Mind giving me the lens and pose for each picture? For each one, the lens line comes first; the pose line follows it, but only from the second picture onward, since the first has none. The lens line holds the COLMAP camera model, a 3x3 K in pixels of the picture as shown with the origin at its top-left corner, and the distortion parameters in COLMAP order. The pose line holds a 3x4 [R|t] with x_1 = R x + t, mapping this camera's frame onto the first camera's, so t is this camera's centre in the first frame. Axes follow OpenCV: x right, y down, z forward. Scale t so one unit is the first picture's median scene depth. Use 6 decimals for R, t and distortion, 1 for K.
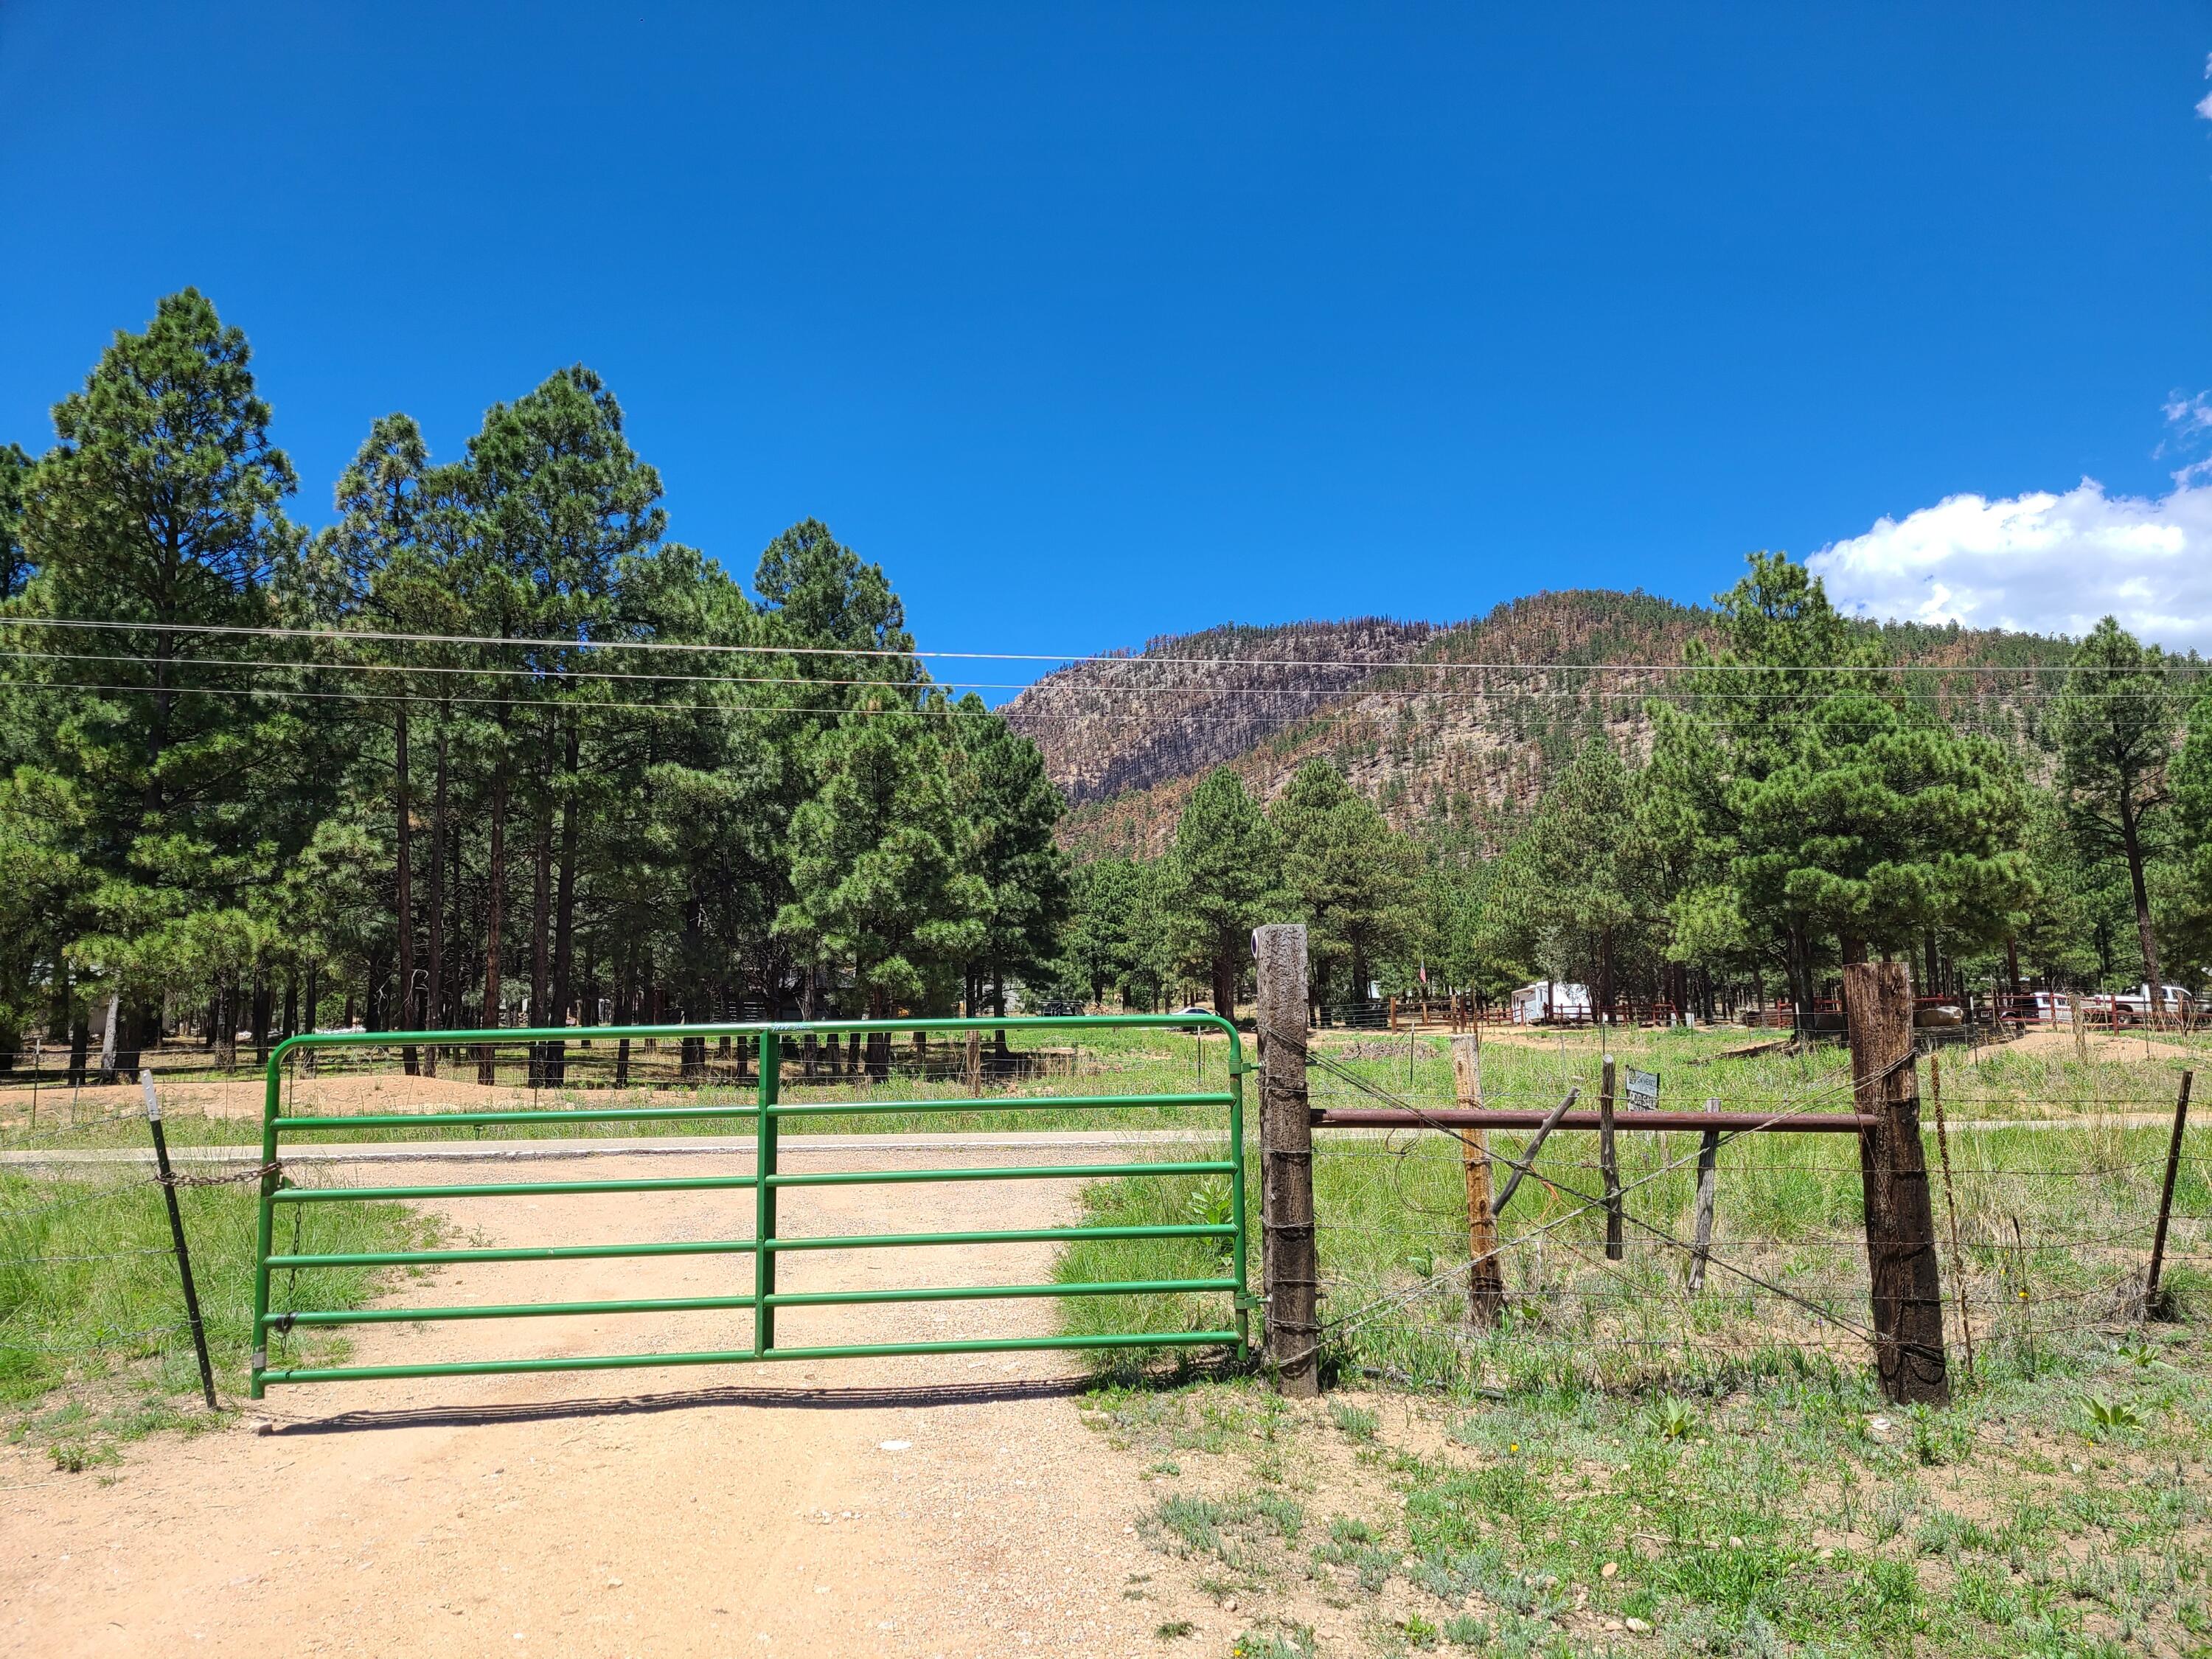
lens RADIAL K [[1669.6, 0, 1106.0], [0, 1669.6, 829.5], [0, 0, 1]] dist [0.066144, 0.001130]
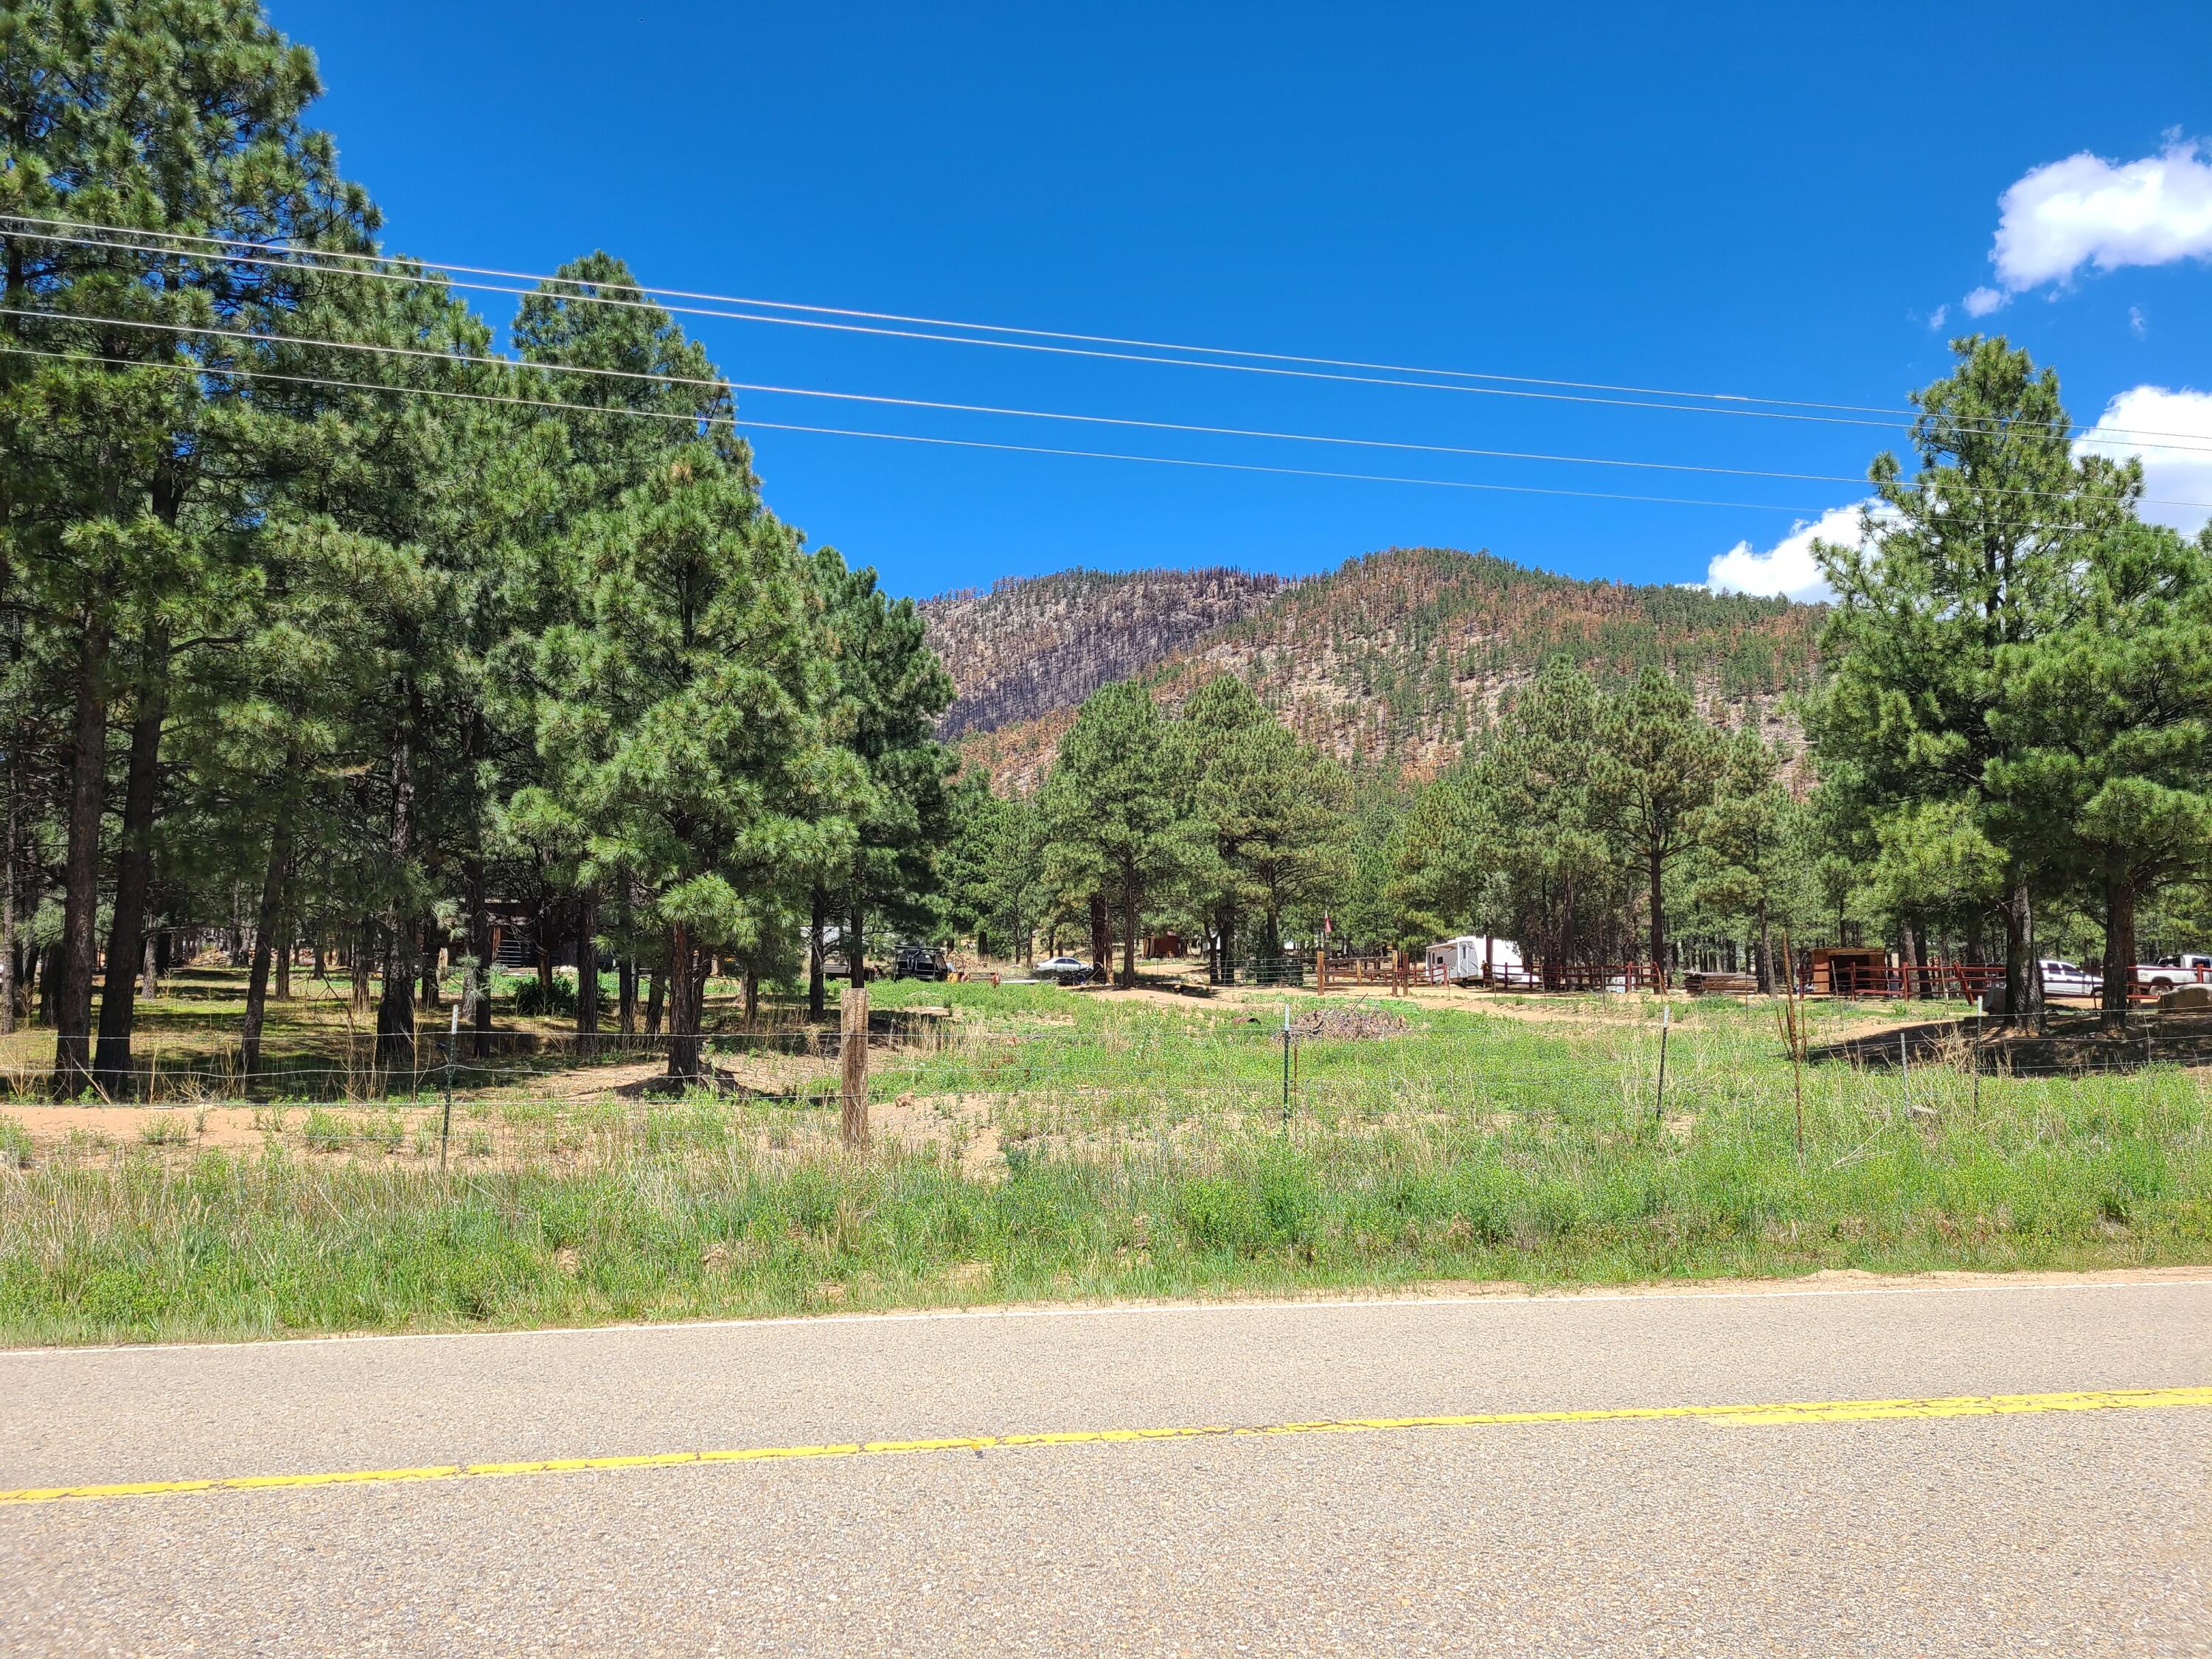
lens RADIAL K [[1651.3, 0, 1115.4], [0, 1651.3, 889.8], [0, 0, 1]] dist [0.007499, 0.001754]
pose [[0.994211, 0.023920, 0.104754, -0.011091], [-0.030929, 0.997353, 0.065811, 0.009956], [-0.102902, -0.068670, 0.992318, 0.105030]]
